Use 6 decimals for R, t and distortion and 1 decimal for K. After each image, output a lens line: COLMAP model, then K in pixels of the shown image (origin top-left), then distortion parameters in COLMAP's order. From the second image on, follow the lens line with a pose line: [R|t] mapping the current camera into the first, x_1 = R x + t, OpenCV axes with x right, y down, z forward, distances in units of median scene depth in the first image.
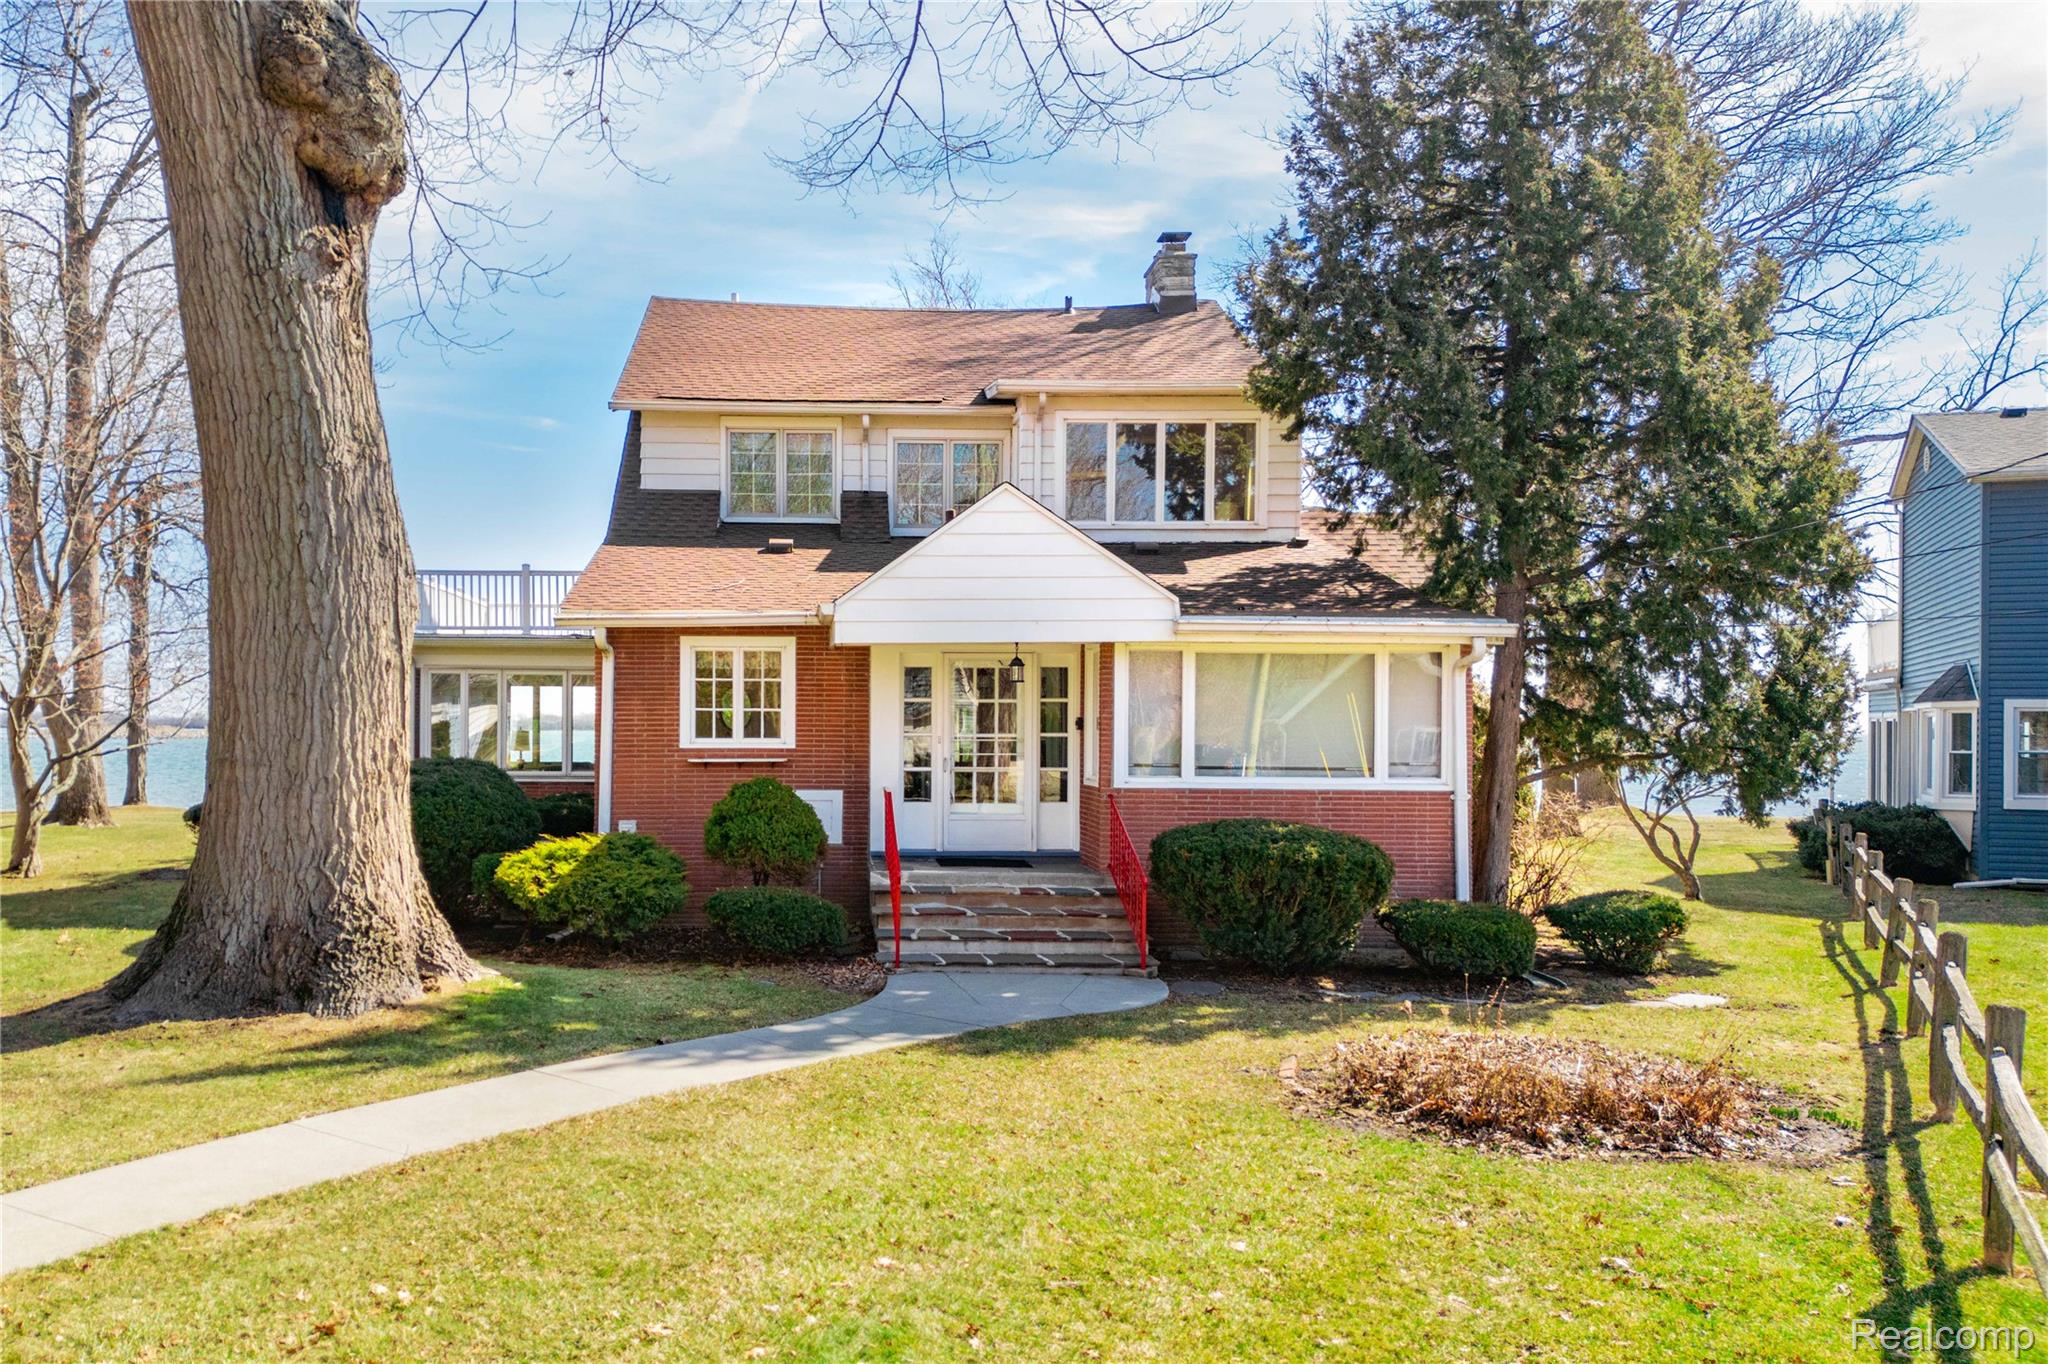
lens RADIAL K [[1440.5, 0, 934.3], [0, 1440.5, 757.3], [0, 0, 1]] dist [0.036525, -0.004563]
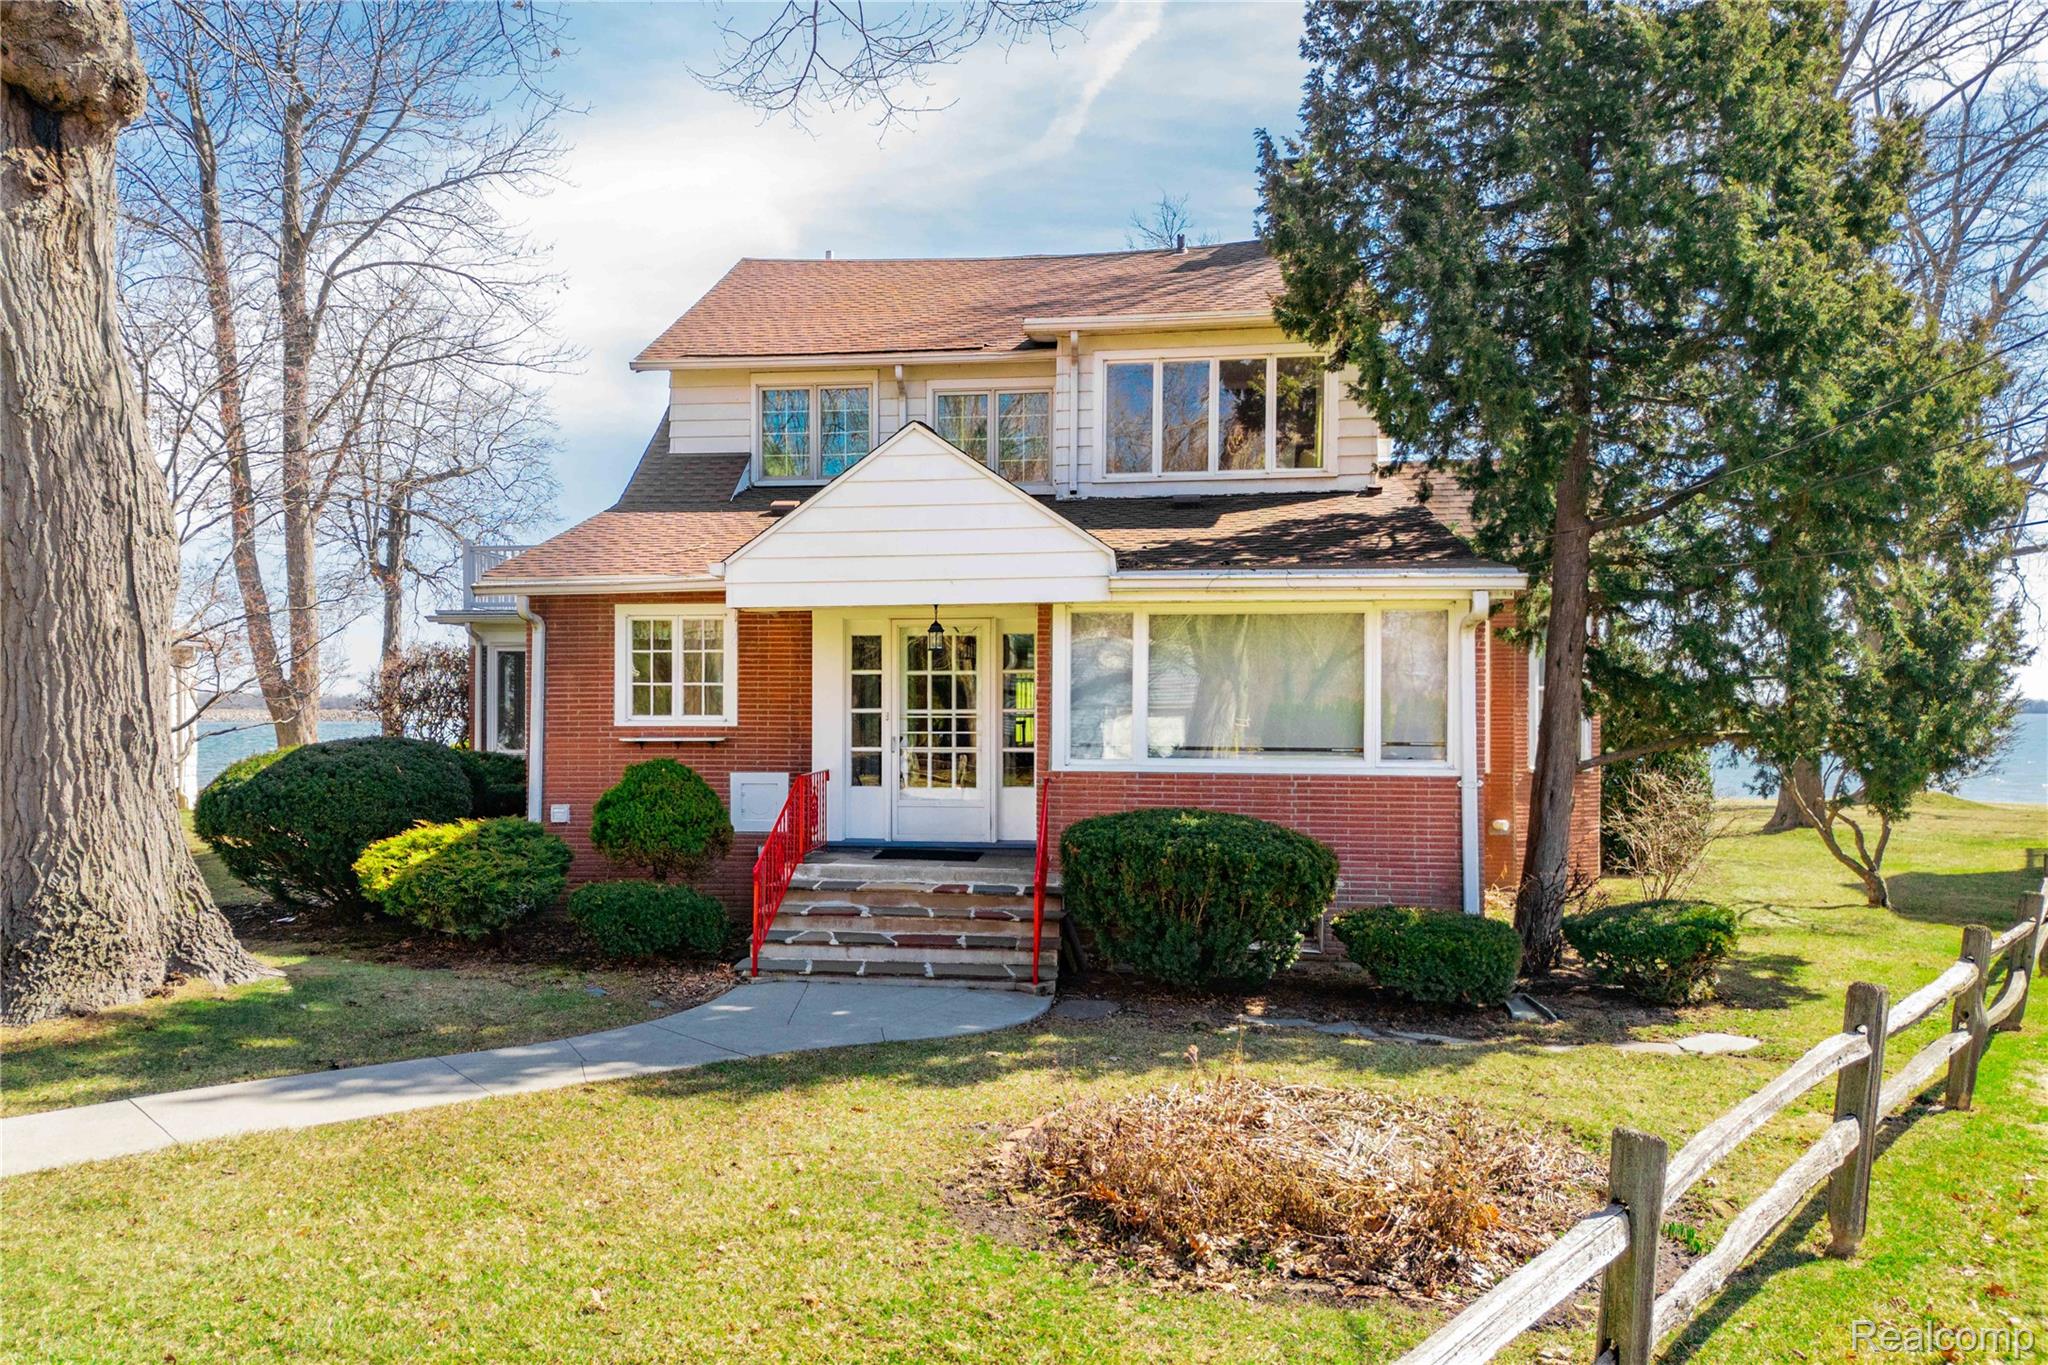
lens RADIAL K [[1432.3, 0, 1017.3], [0, 1432.3, 731.2], [0, 0, 1]] dist [0.037214, -0.005589]
pose [[0.987510, -0.000641, -0.157557, 0.250193], [0.000026, 0.999992, -0.003902, 0.000681], [0.157558, 0.003849, 0.987502, 0.152044]]
